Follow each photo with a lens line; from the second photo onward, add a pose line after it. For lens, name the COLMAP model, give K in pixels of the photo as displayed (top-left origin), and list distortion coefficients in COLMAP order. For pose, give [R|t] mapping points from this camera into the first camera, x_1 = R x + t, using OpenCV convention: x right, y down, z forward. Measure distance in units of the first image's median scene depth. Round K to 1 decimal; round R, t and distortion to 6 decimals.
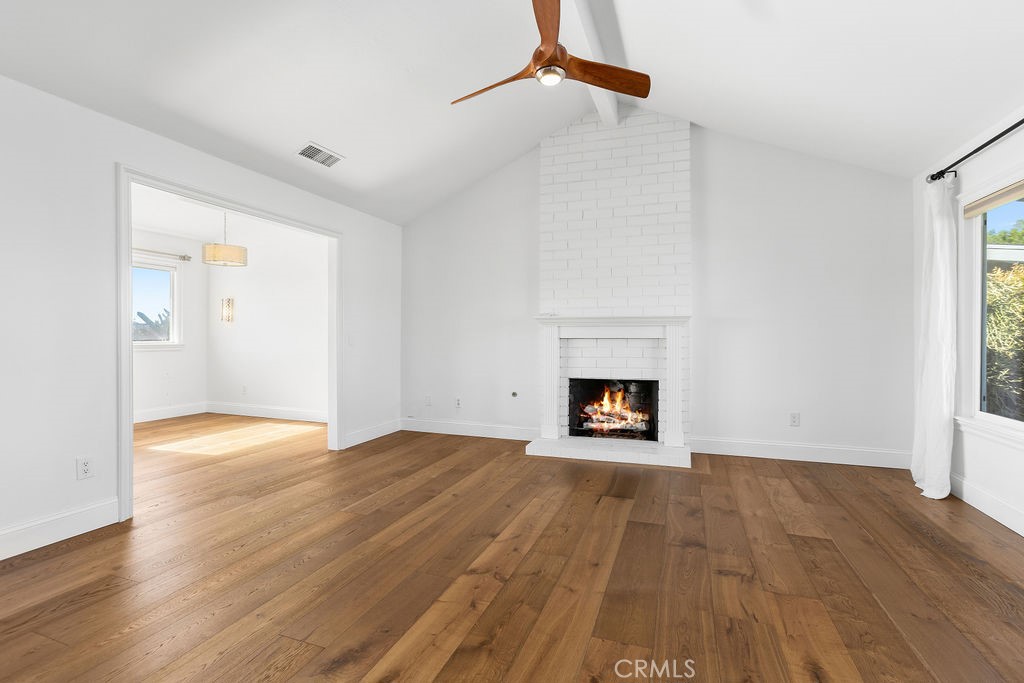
lens RADIAL K [[475.4, 0, 512.8], [0, 475.4, 335.2], [0, 0, 1]] dist [-0.013506, 0.000780]
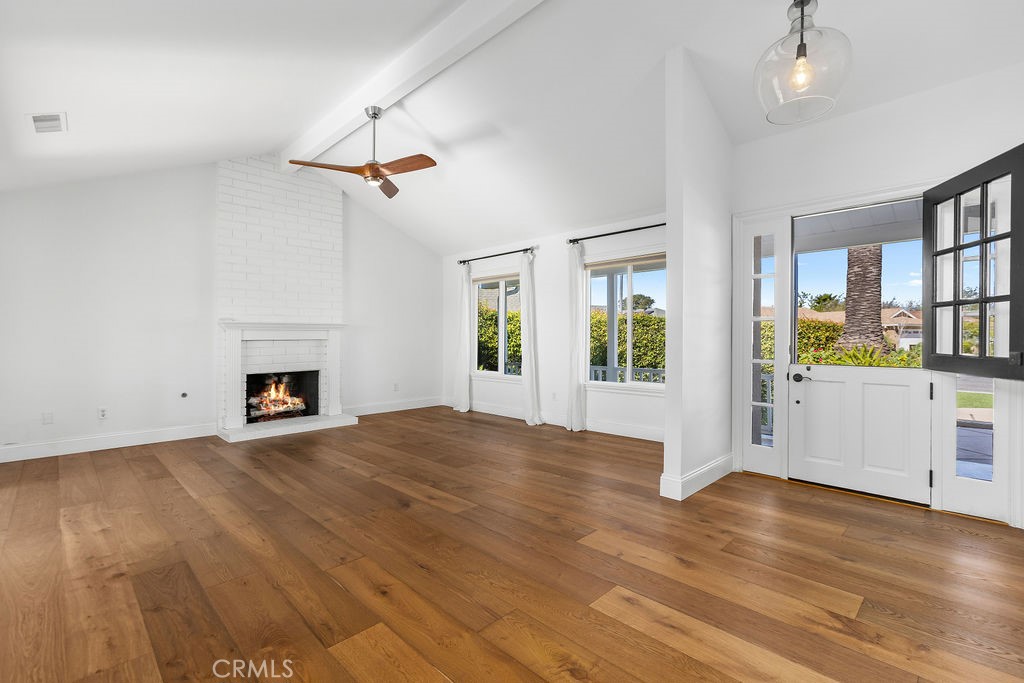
lens RADIAL K [[475.4, 0, 509.4], [0, 475.4, 343.1], [0, 0, 1]] dist [-0.013506, 0.000780]
pose [[0.423005, -0.013294, 0.906030, -0.670316], [0.000819, 0.999898, 0.014289, -0.001939], [-0.906127, -0.005302, 0.422973, -0.074896]]
